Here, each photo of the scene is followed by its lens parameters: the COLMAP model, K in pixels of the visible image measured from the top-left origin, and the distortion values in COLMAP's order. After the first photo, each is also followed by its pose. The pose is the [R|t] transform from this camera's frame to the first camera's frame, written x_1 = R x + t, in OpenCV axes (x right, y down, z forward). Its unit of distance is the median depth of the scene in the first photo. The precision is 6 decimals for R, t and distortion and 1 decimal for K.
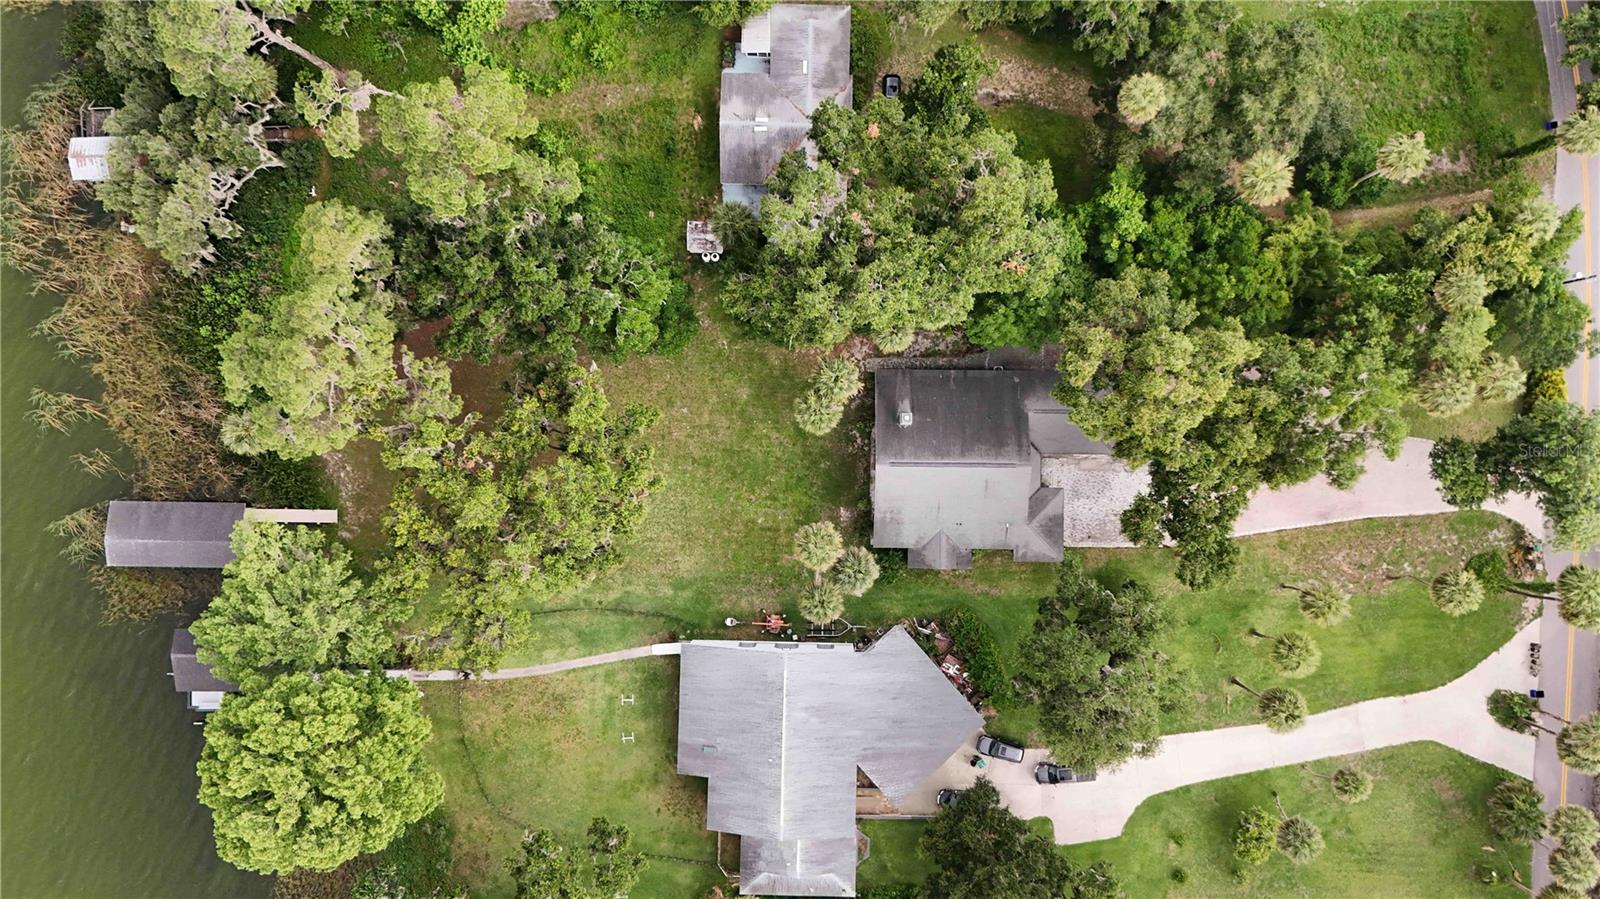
lens RADIAL K [[1165.8, 0, 806.4], [0, 1165.8, 451.0], [0, 0, 1]] dist [0.002668, -0.000760]
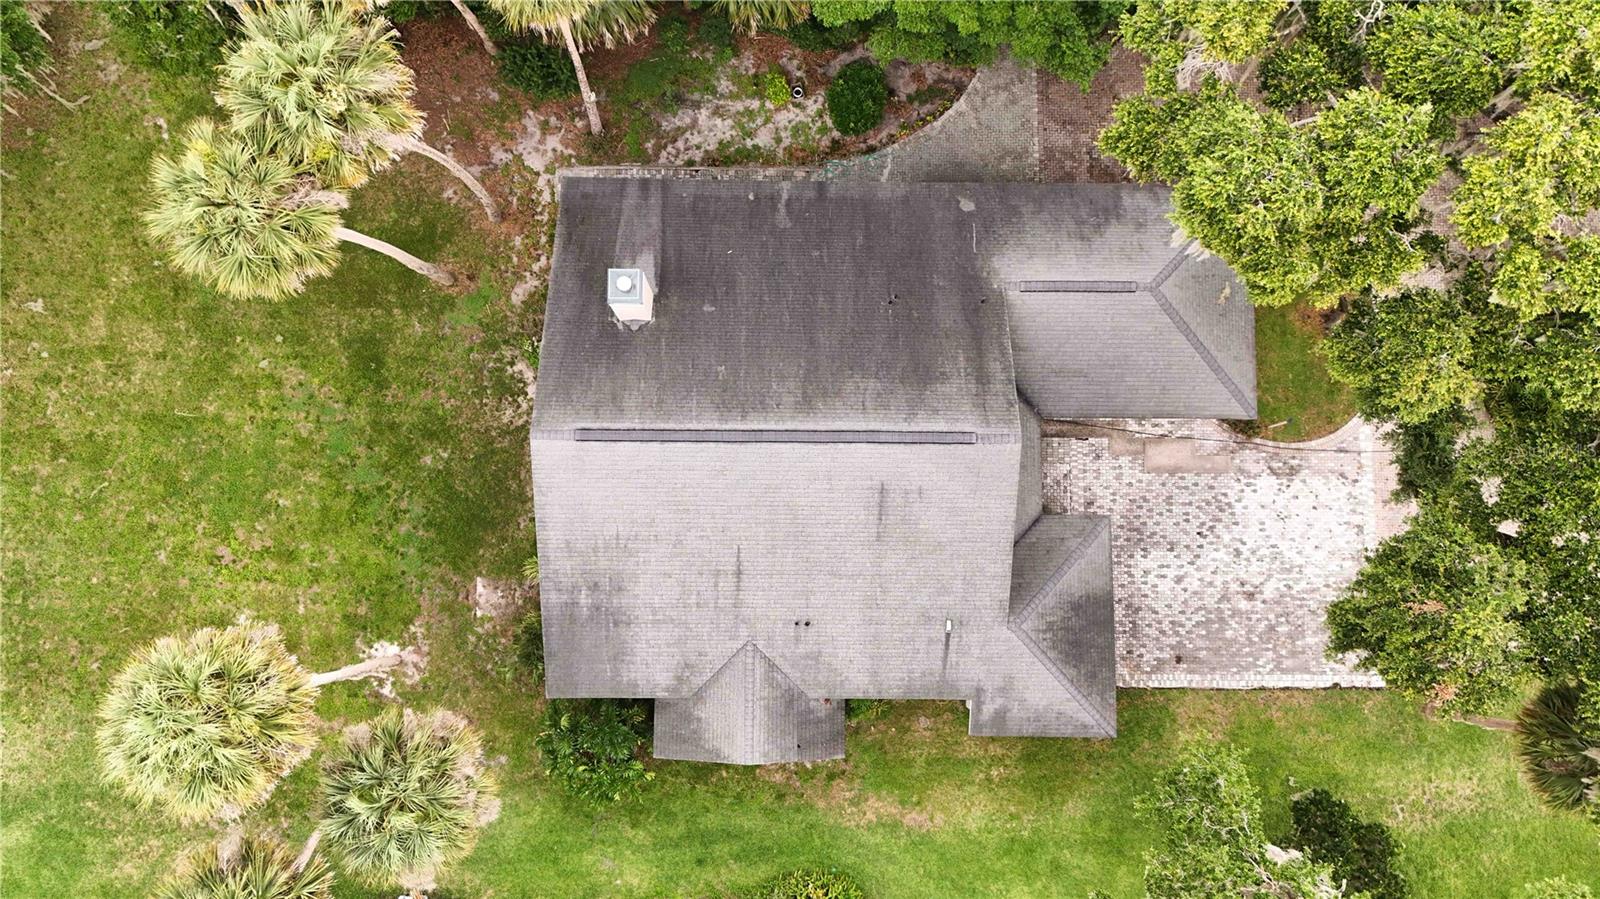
lens RADIAL K [[1165.8, 0, 792.6], [0, 1165.8, 452.1], [0, 0, 1]] dist [0.002668, -0.000760]
pose [[0.999245, -0.002574, 0.038767, 0.113393], [0.005775, 0.996559, -0.082689, 0.040762], [-0.038421, 0.082851, 0.995821, 0.655322]]
